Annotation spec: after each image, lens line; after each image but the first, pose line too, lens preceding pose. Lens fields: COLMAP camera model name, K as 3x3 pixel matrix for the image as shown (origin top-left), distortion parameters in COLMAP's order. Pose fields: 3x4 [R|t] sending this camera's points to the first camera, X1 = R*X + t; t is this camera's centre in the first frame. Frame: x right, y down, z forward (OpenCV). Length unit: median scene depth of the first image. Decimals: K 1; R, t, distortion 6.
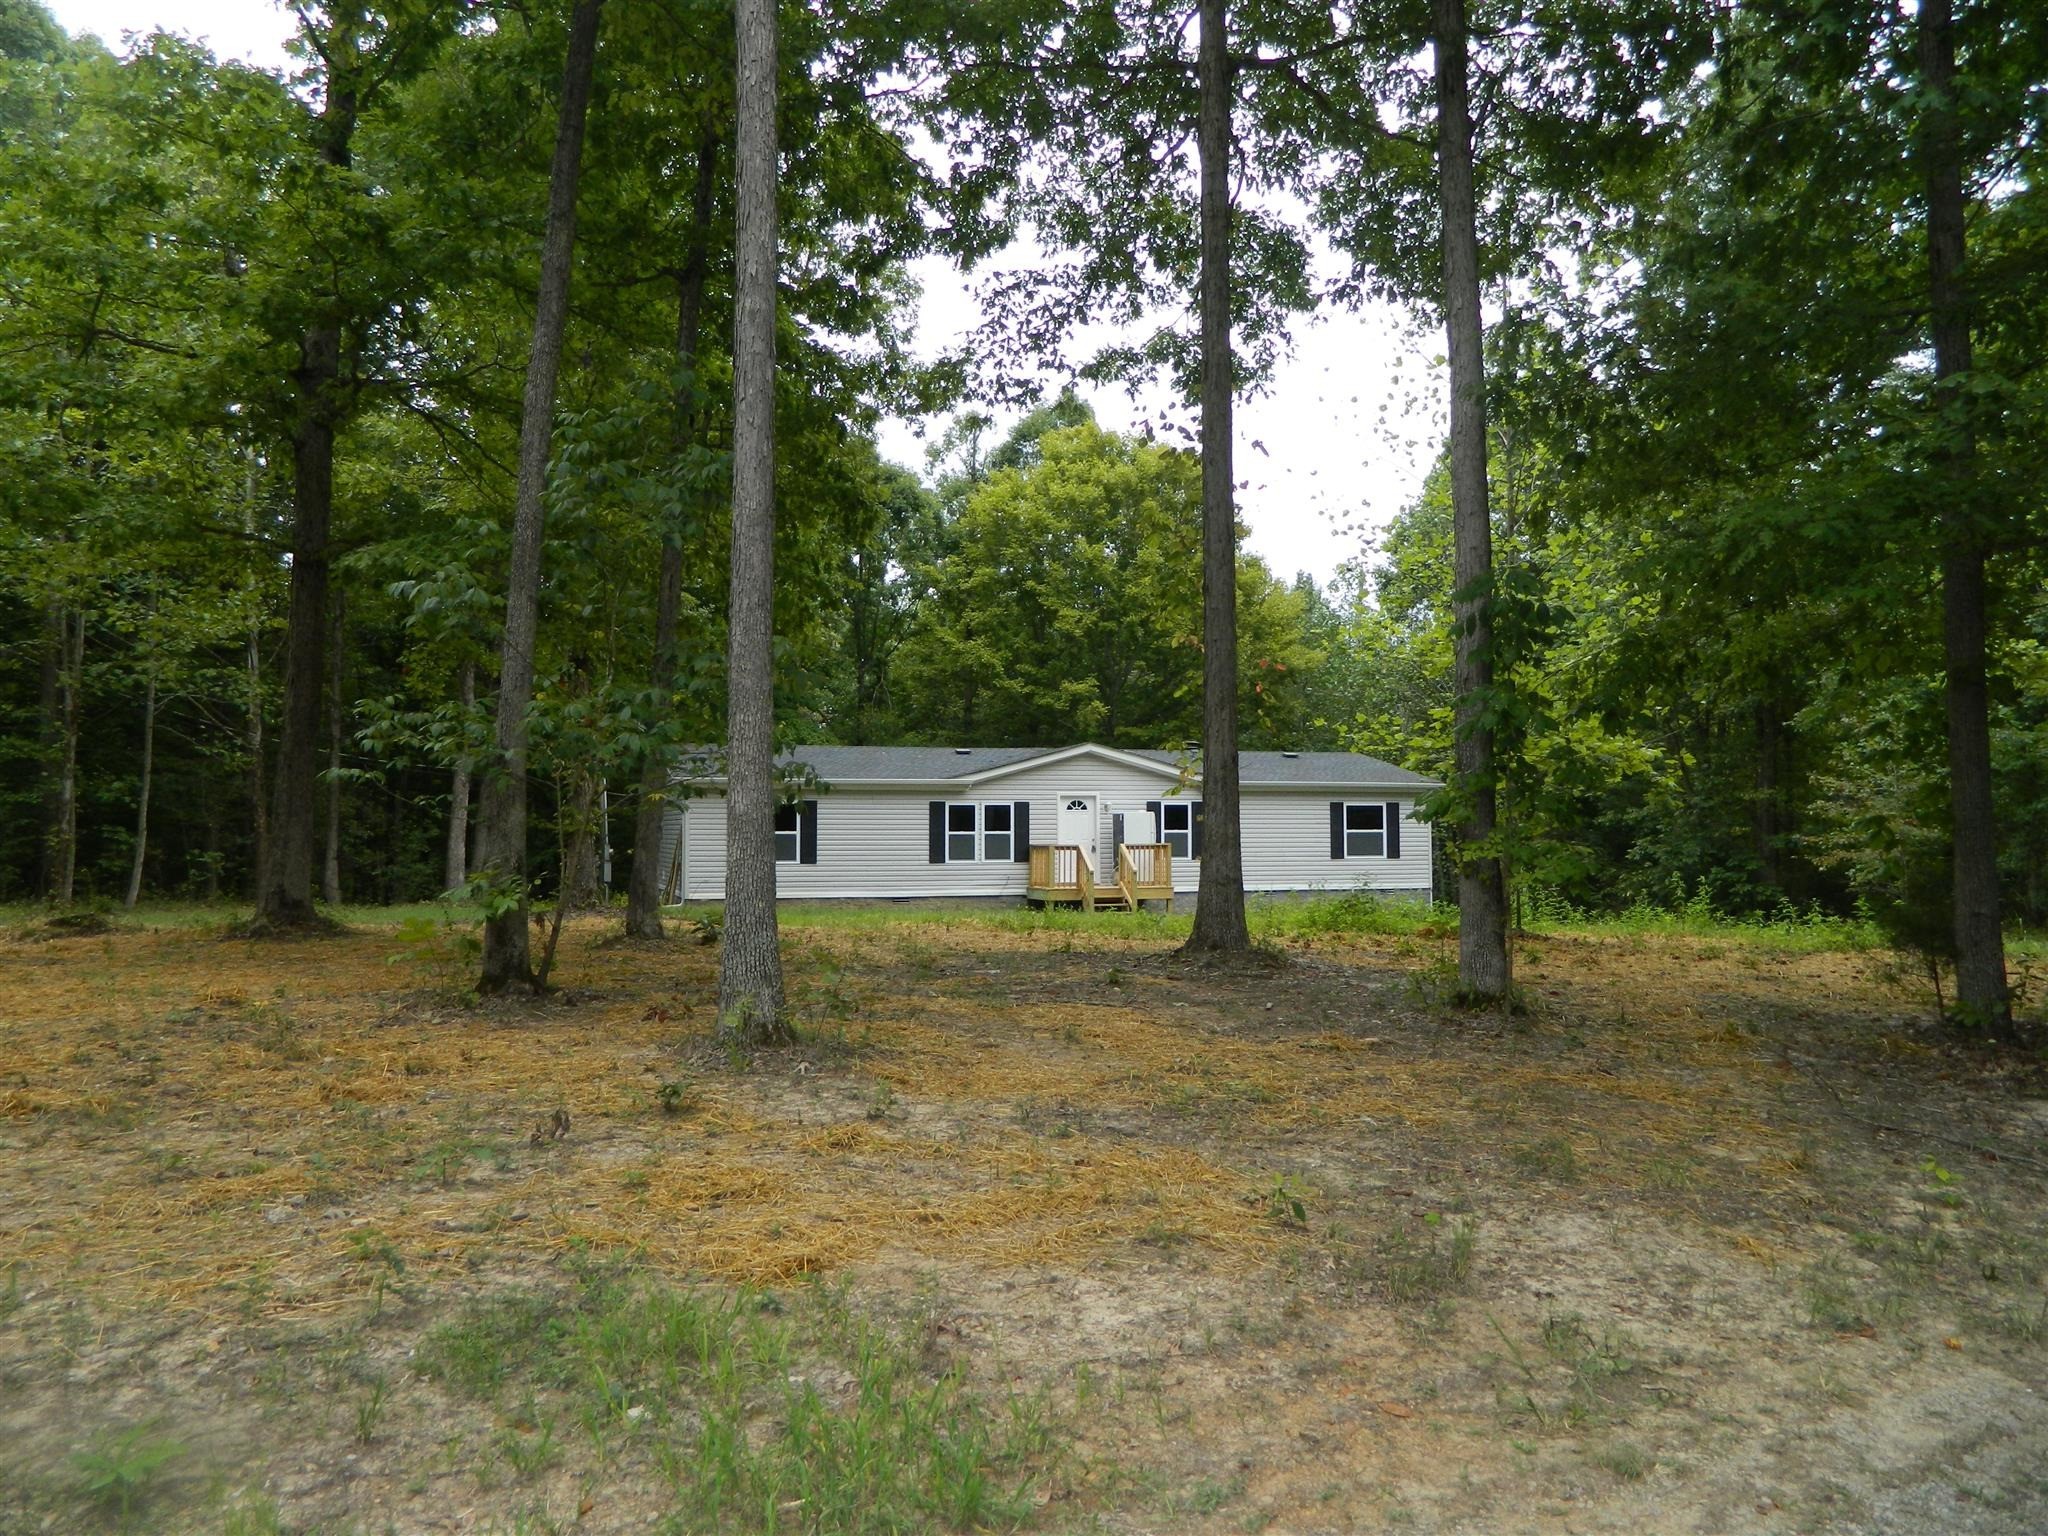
lens RADIAL K [[1525.8, 0, 1025.7], [0, 1525.8, 765.6], [0, 0, 1]] dist [0.013819, -0.005992]
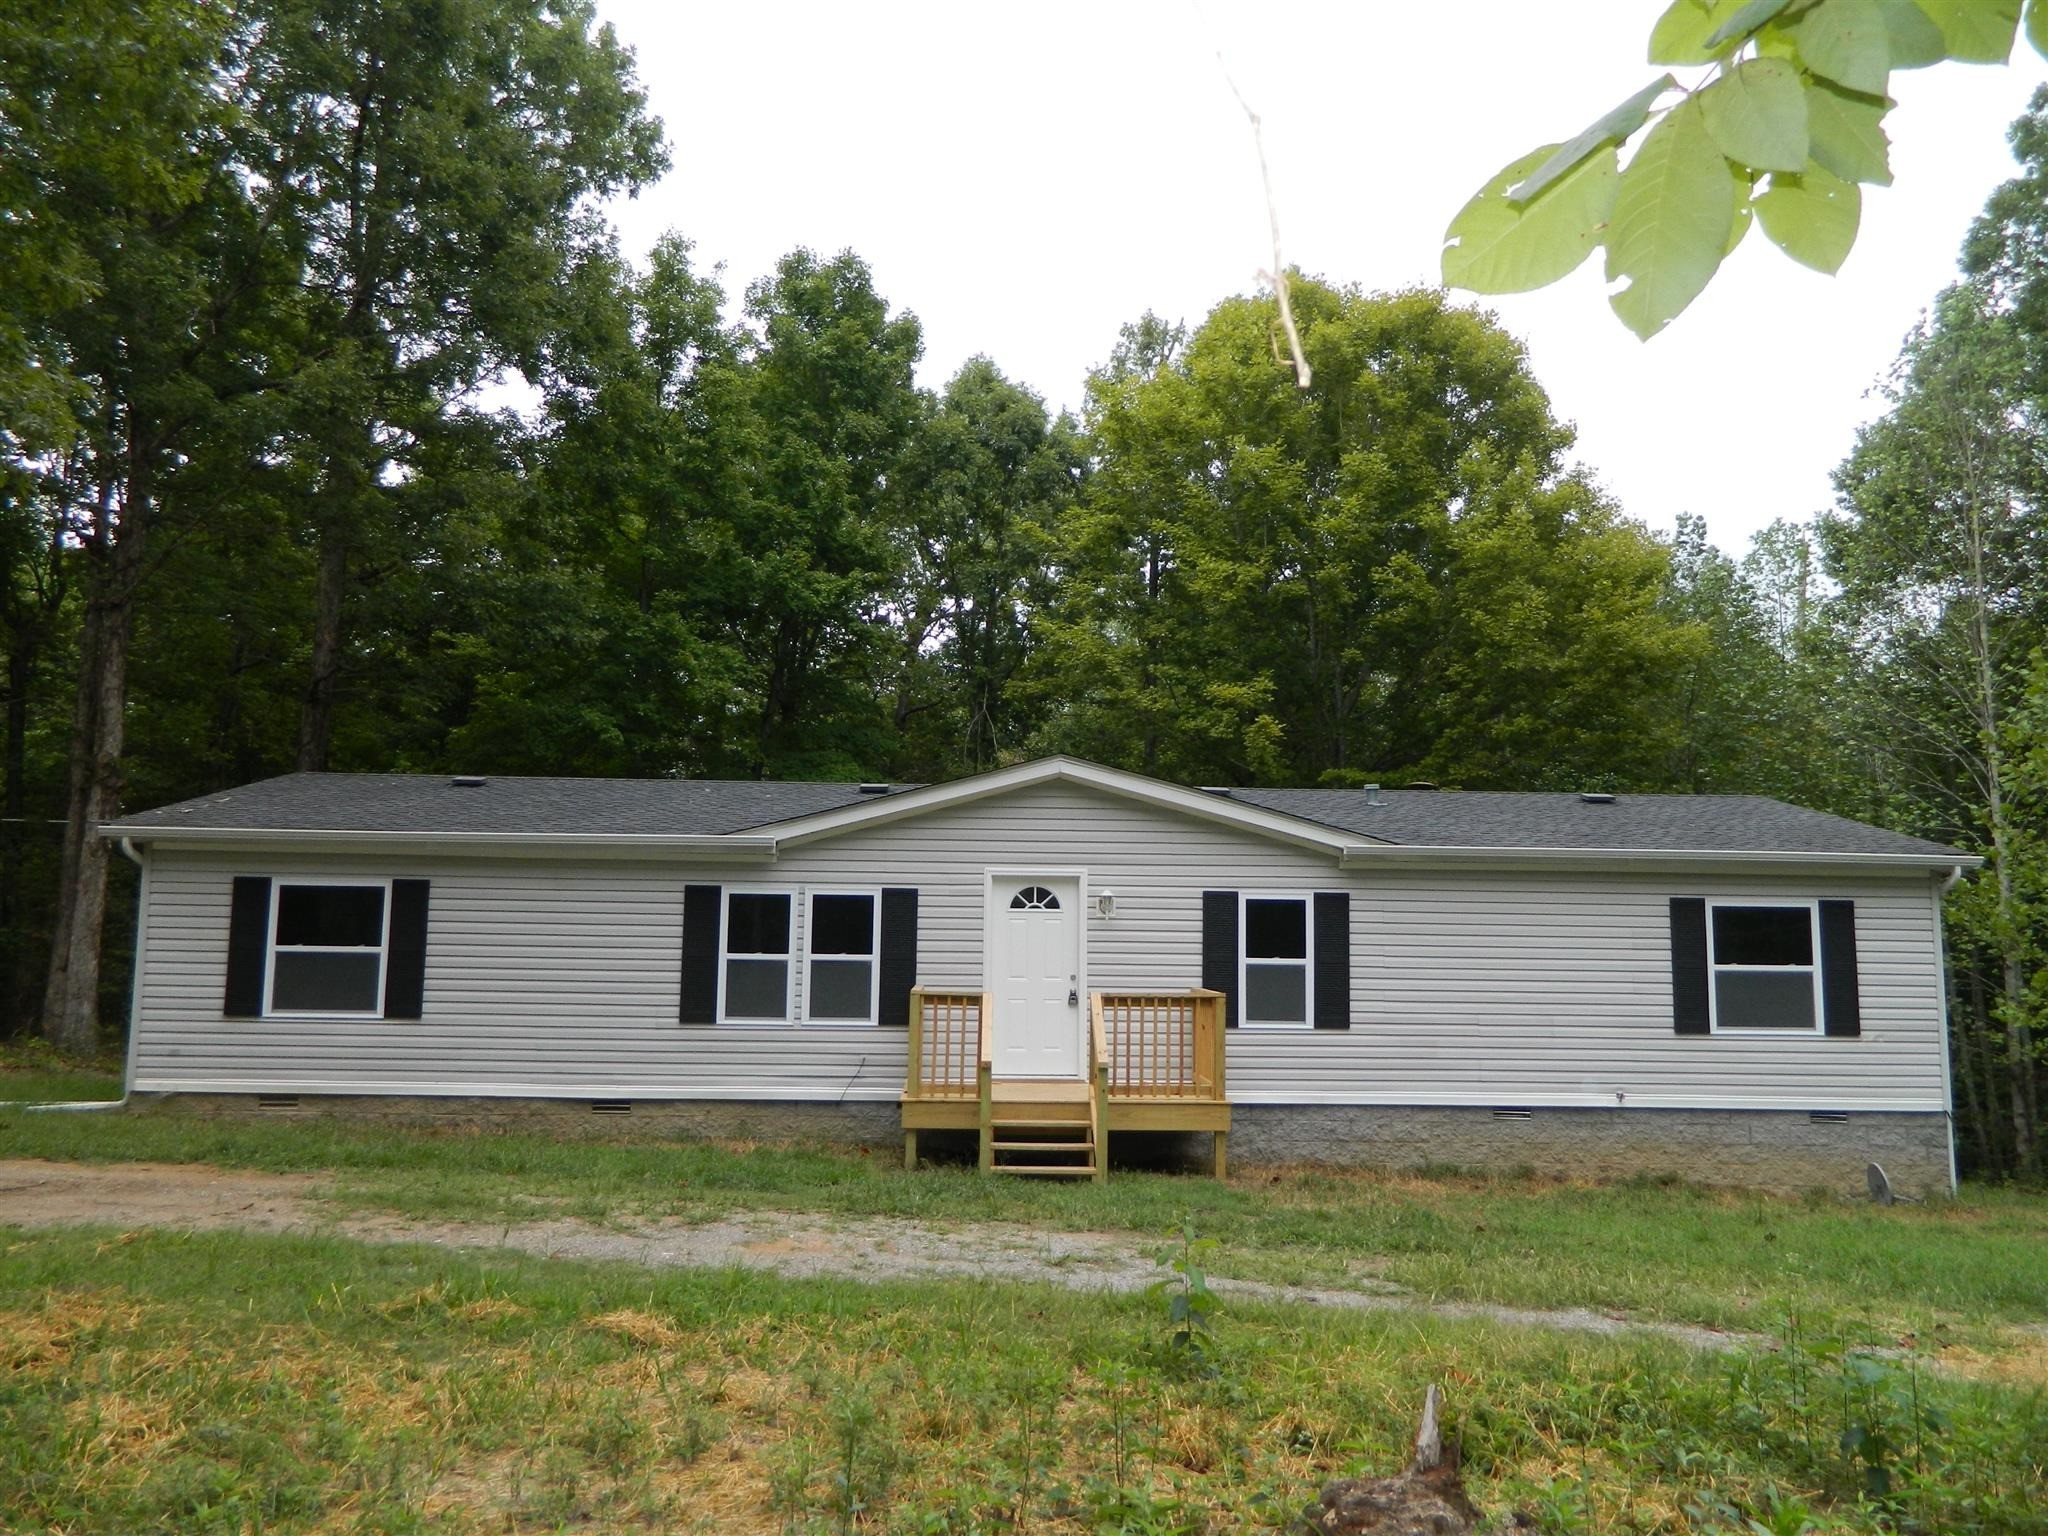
lens RADIAL K [[1525.8, 0, 1020.7], [0, 1525.8, 763.5], [0, 0, 1]] dist [0.013819, -0.005992]
pose [[0.961361, -0.013823, -0.274945, 0.151513], [-0.004731, 0.997762, -0.066702, 0.016576], [0.275251, 0.065425, 0.959144, 0.570349]]
